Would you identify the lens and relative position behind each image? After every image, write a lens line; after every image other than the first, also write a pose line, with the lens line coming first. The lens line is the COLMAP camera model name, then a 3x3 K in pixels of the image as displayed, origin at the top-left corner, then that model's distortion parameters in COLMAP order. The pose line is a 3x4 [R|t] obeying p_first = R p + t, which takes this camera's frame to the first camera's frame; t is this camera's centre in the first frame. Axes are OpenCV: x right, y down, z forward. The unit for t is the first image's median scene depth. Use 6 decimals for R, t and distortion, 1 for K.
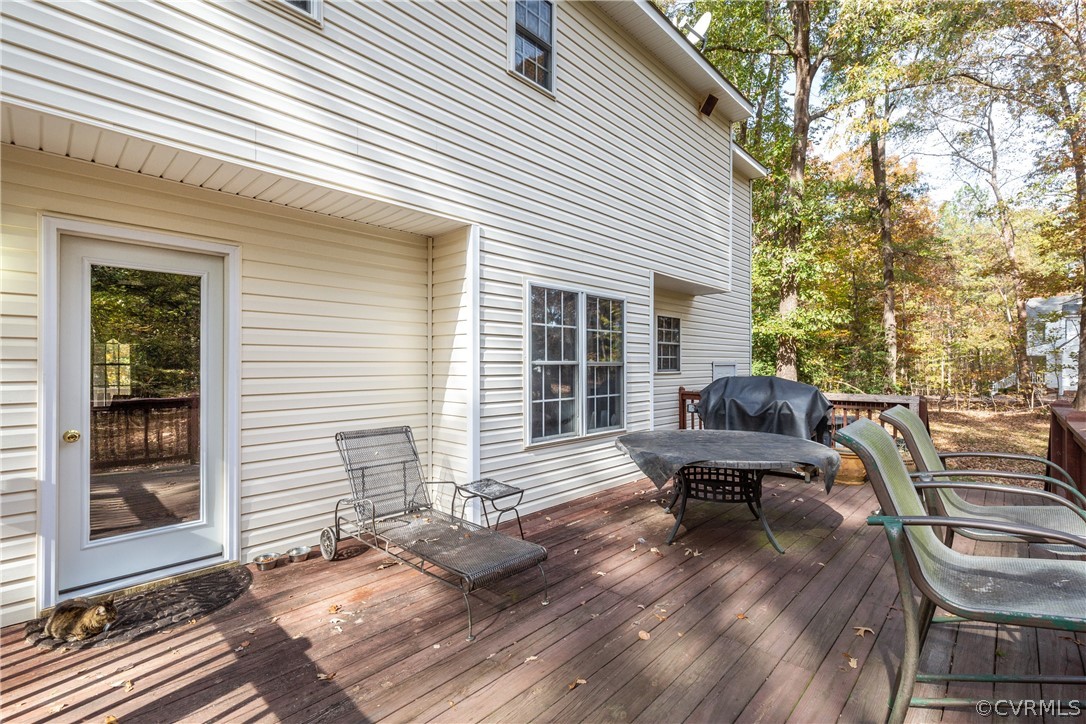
lens RADIAL K [[490.4, 0, 552.6], [0, 490.4, 364.1], [0, 0, 1]] dist [0.002409, -0.000254]
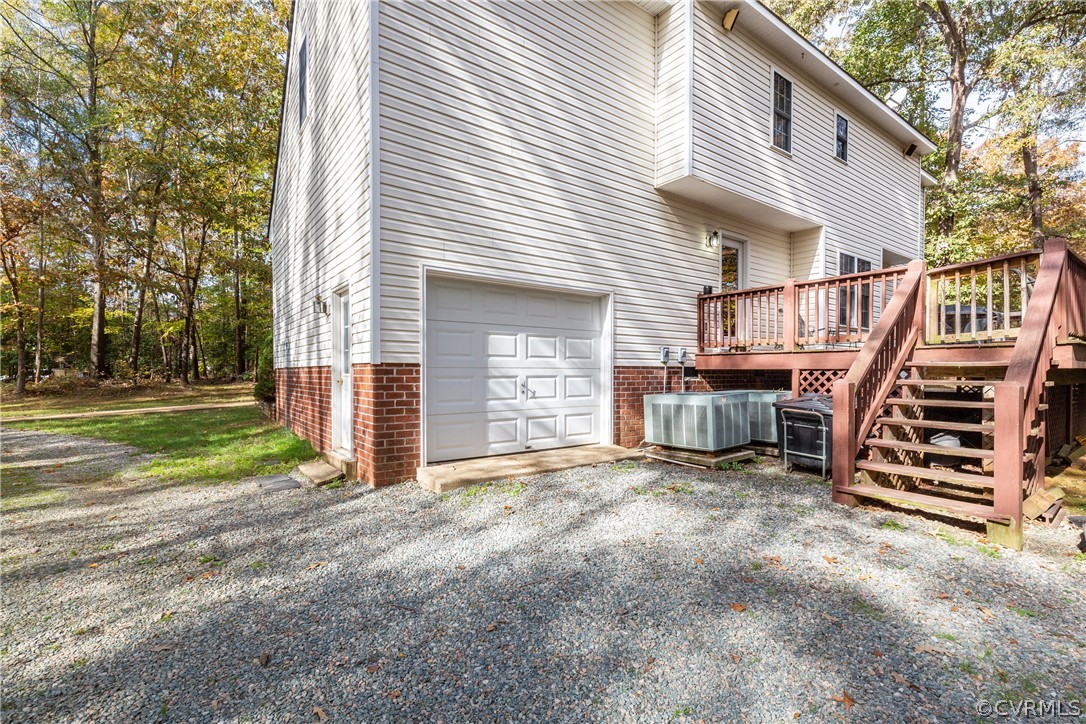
lens RADIAL K [[492.7, 0, 547.3], [0, 492.7, 376.6], [0, 0, 1]] dist [-0.000005, -0.000321]
pose [[0.982131, 0.006230, -0.188093, -0.799768], [-0.003912, 0.999912, 0.012692, 0.330004], [0.188156, -0.011729, 0.982069, -1.252470]]
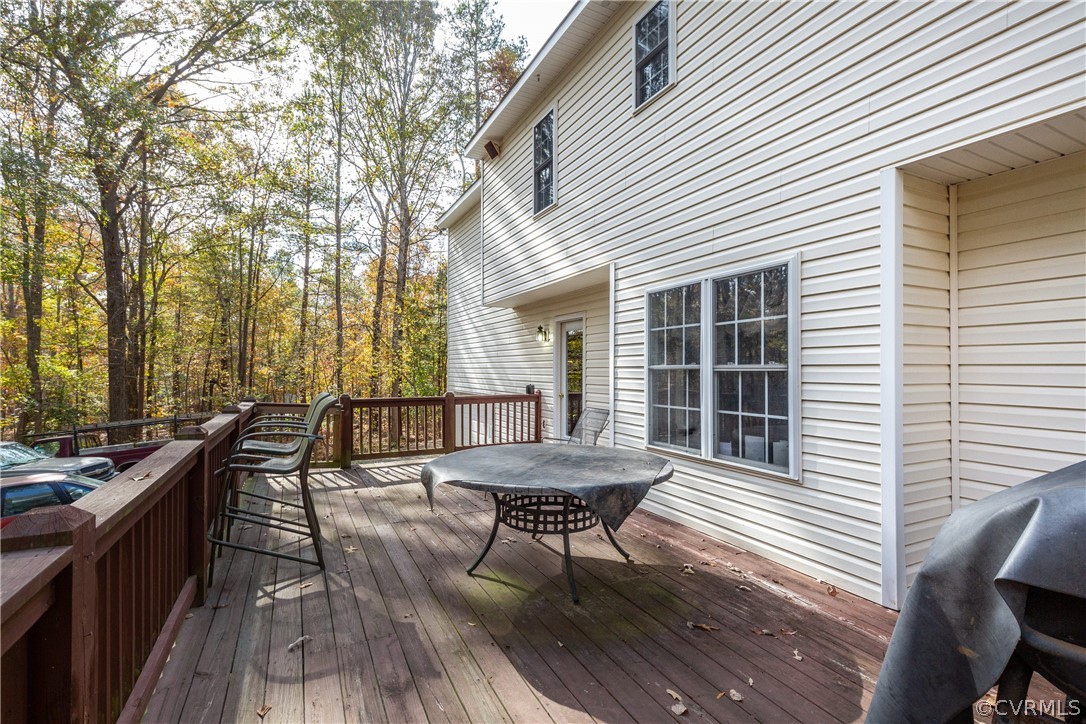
lens RADIAL K [[493.8, 0, 538.3], [0, 493.8, 366.4], [0, 0, 1]] dist [0.001708, 0.000047]
pose [[-0.356481, -0.008360, -0.934265, 0.895129], [-0.000912, 0.999963, -0.008600, 0.003778], [0.934302, -0.002214, -0.356475, 1.007449]]
